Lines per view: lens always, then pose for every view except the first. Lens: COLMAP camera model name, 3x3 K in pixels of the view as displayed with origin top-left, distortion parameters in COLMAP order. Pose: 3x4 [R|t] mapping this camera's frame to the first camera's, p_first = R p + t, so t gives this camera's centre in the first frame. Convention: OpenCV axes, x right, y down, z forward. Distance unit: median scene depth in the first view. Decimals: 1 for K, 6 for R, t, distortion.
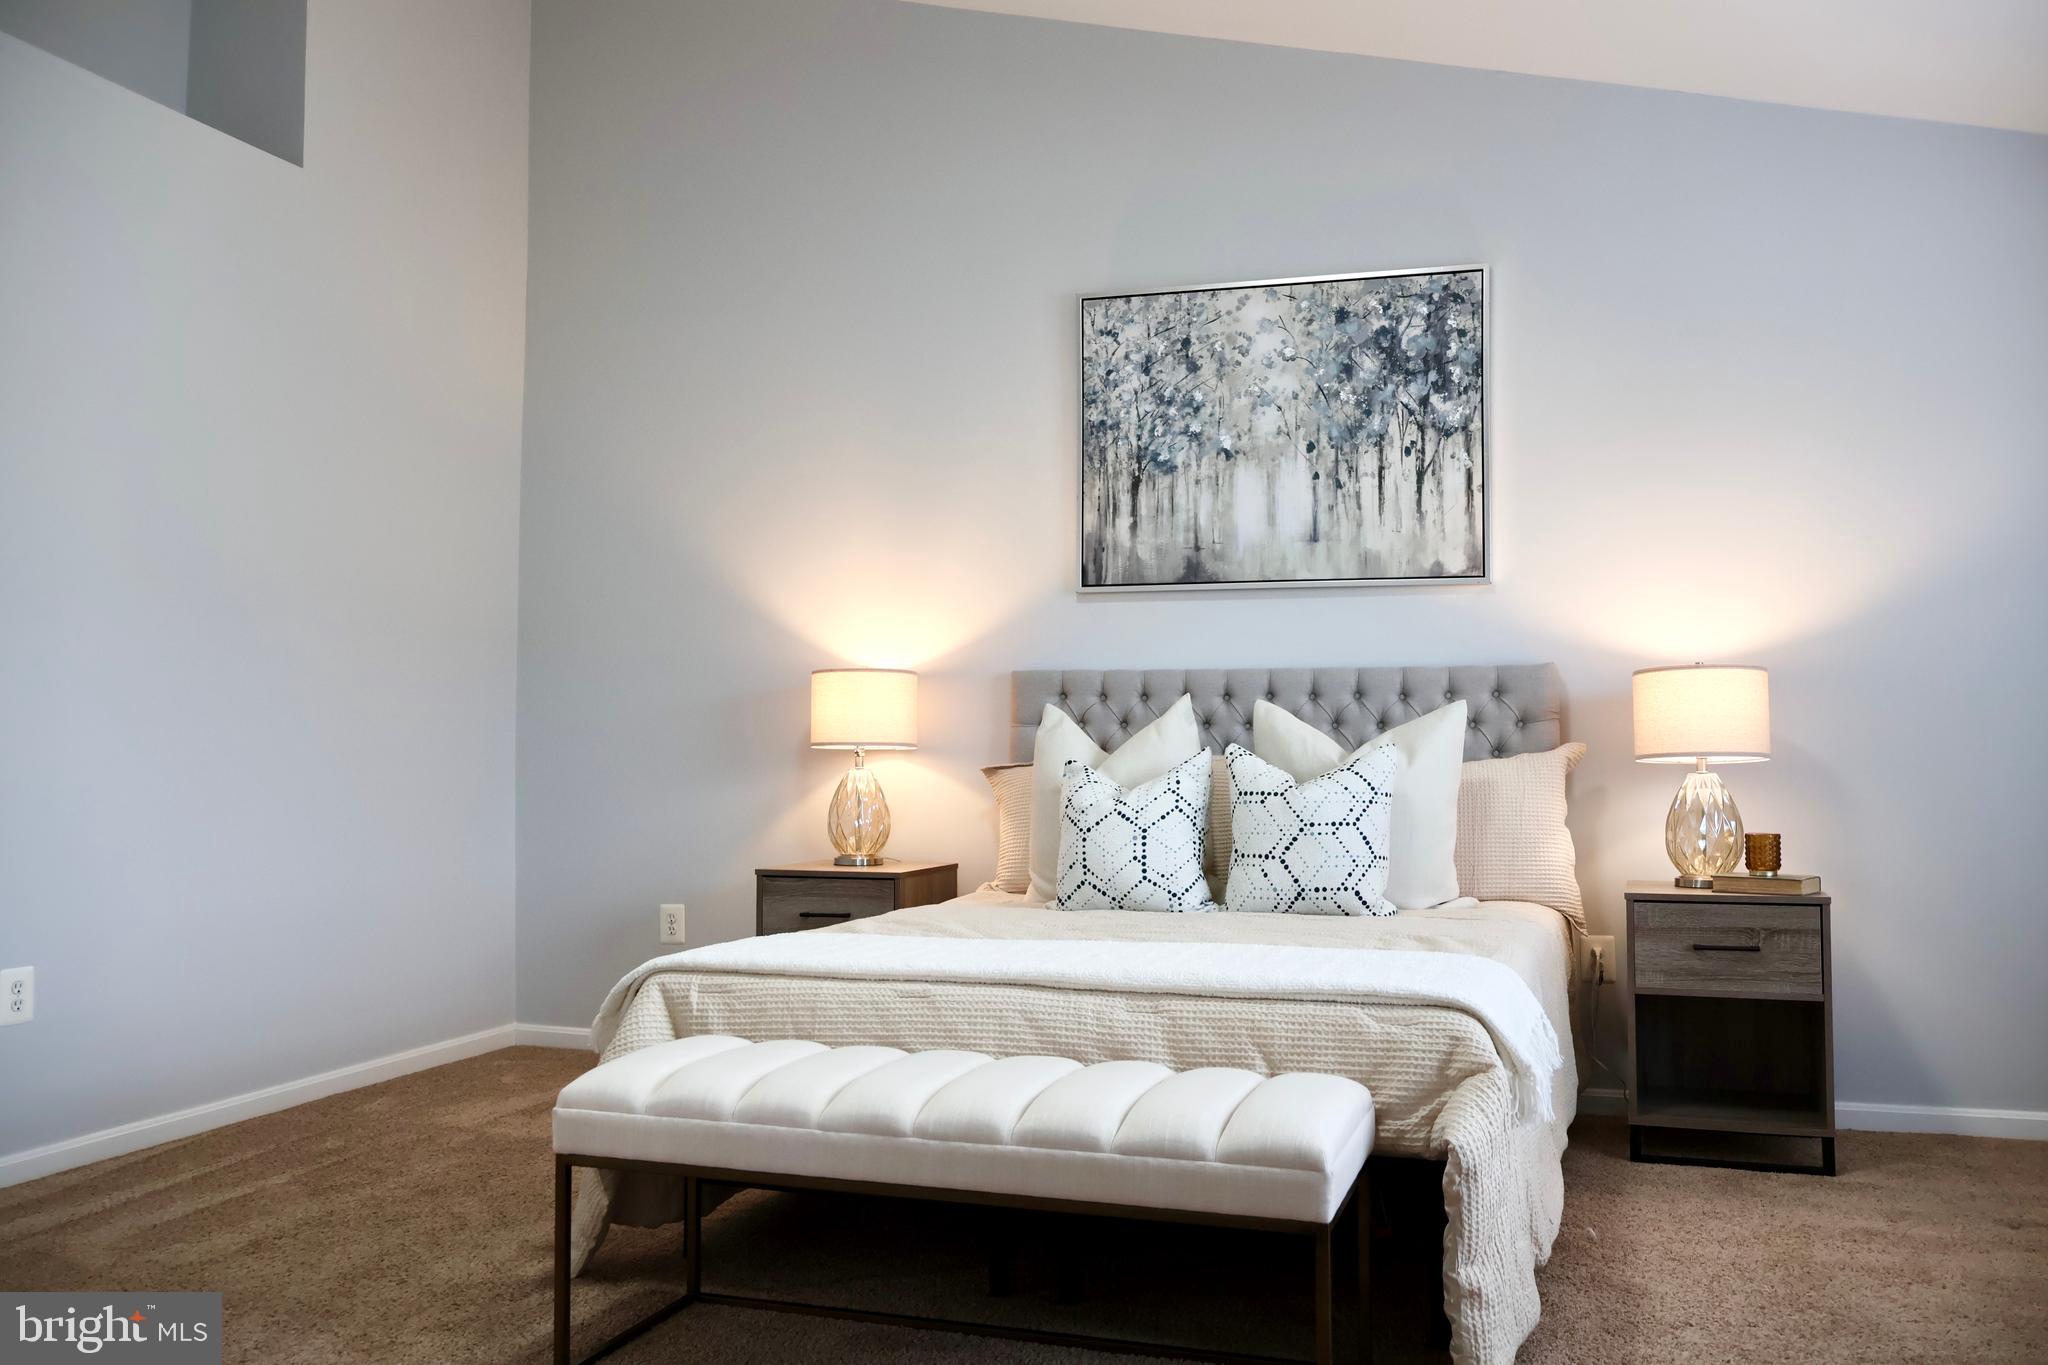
lens RADIAL K [[1679.9, 0, 1022.3], [0, 1679.9, 687.0], [0, 0, 1]] dist [-0.031875, 0.004106]
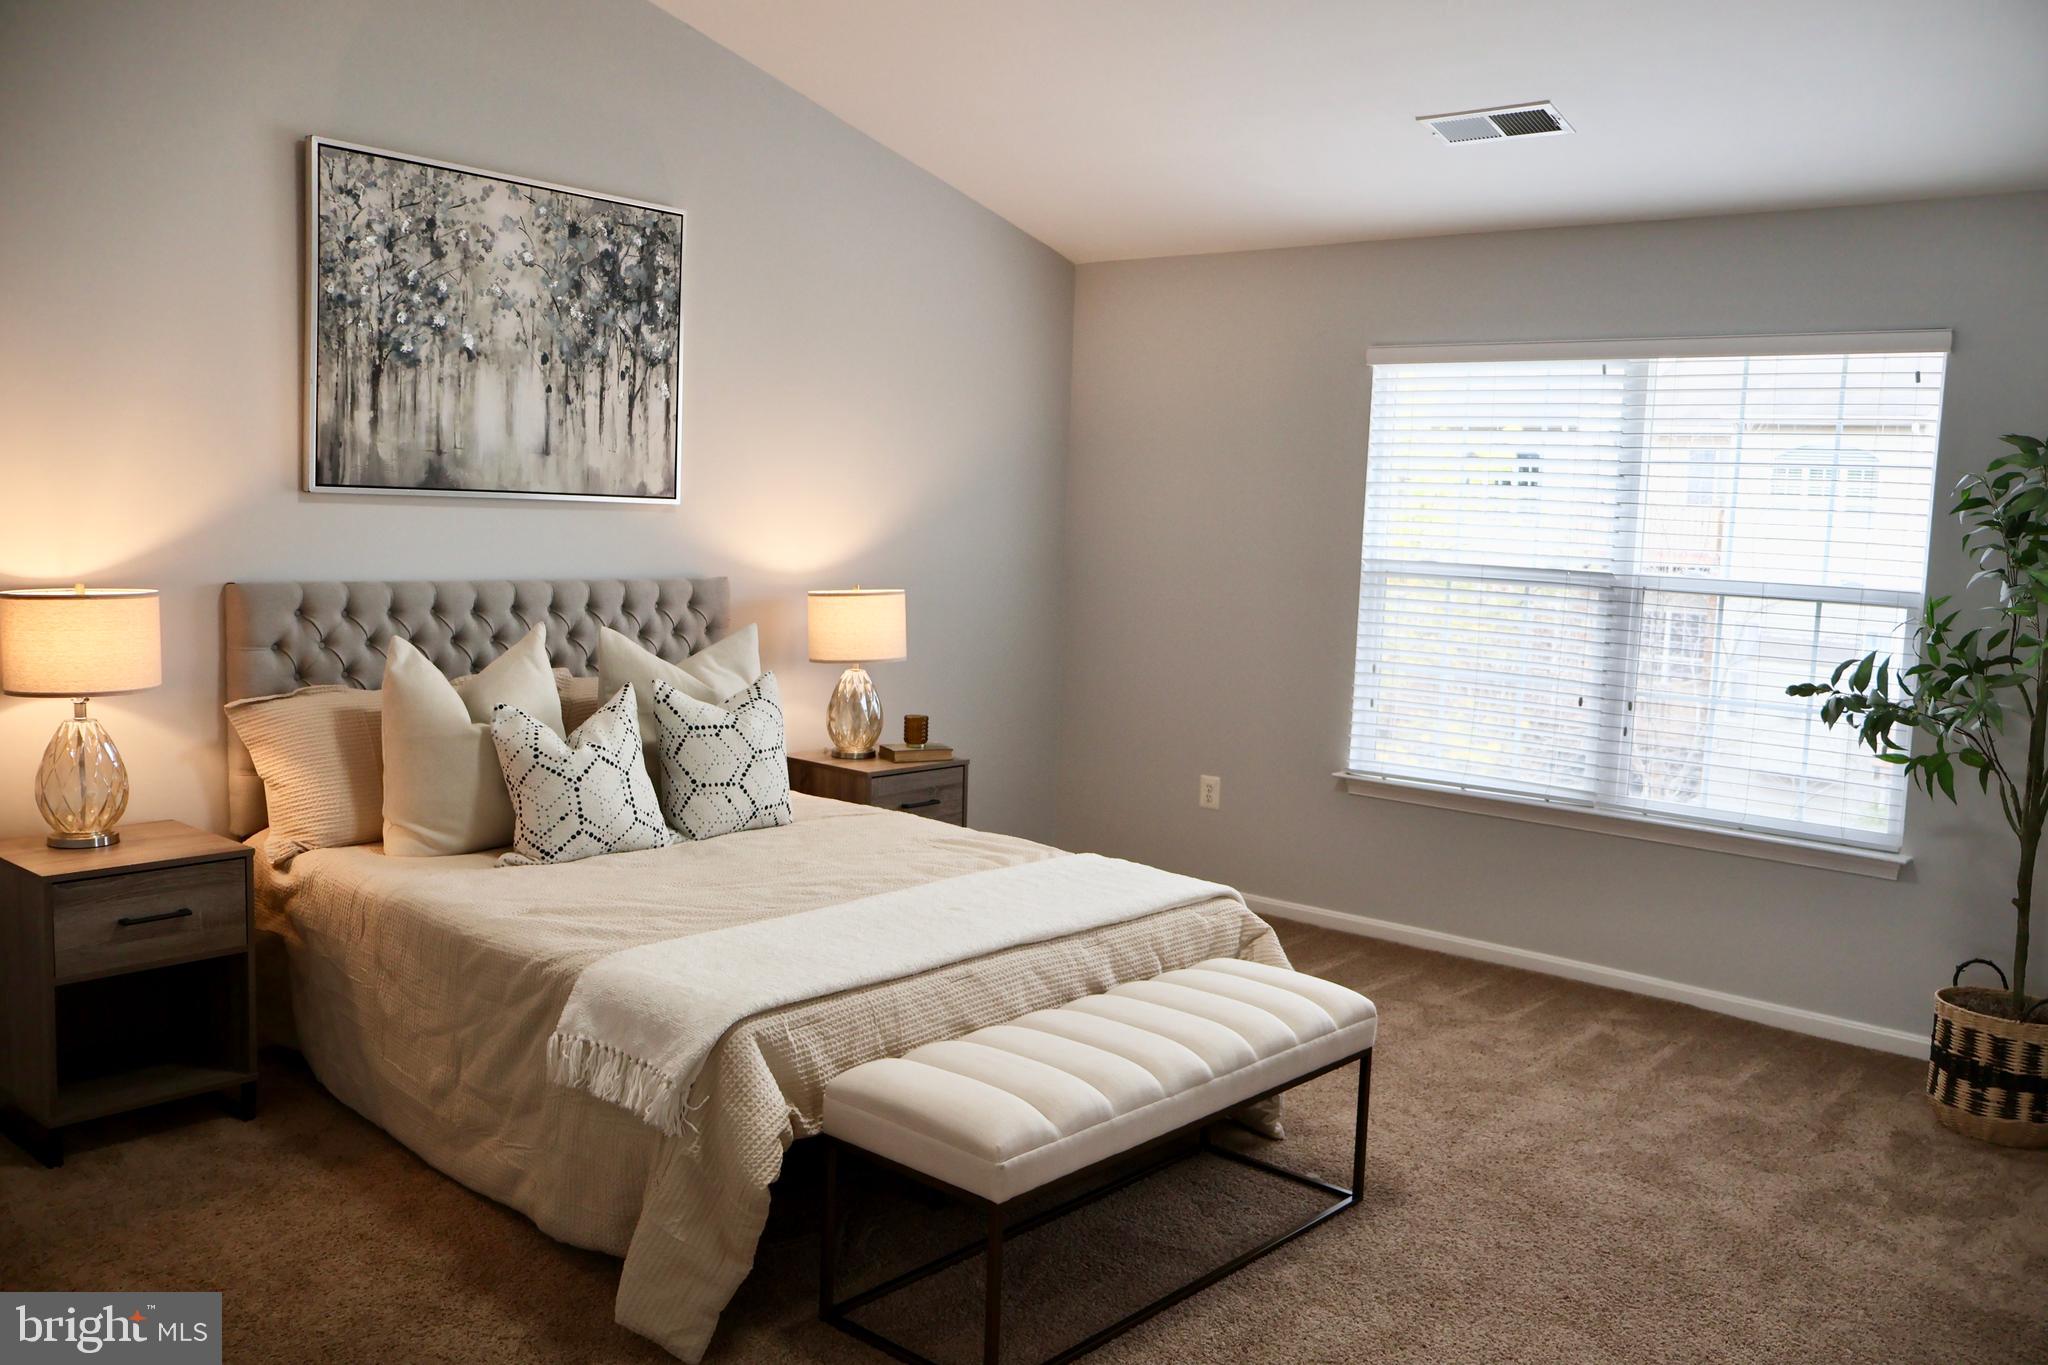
lens RADIAL K [[1679.9, 0, 1022.3], [0, 1679.9, 687.0], [0, 0, 1]] dist [-0.031875, 0.004106]
pose [[0.387602, -0.086548, 0.917755, -0.644719], [-0.069568, 0.989997, 0.122742, -0.091061], [-0.919198, -0.111422, 0.377704, 0.338054]]
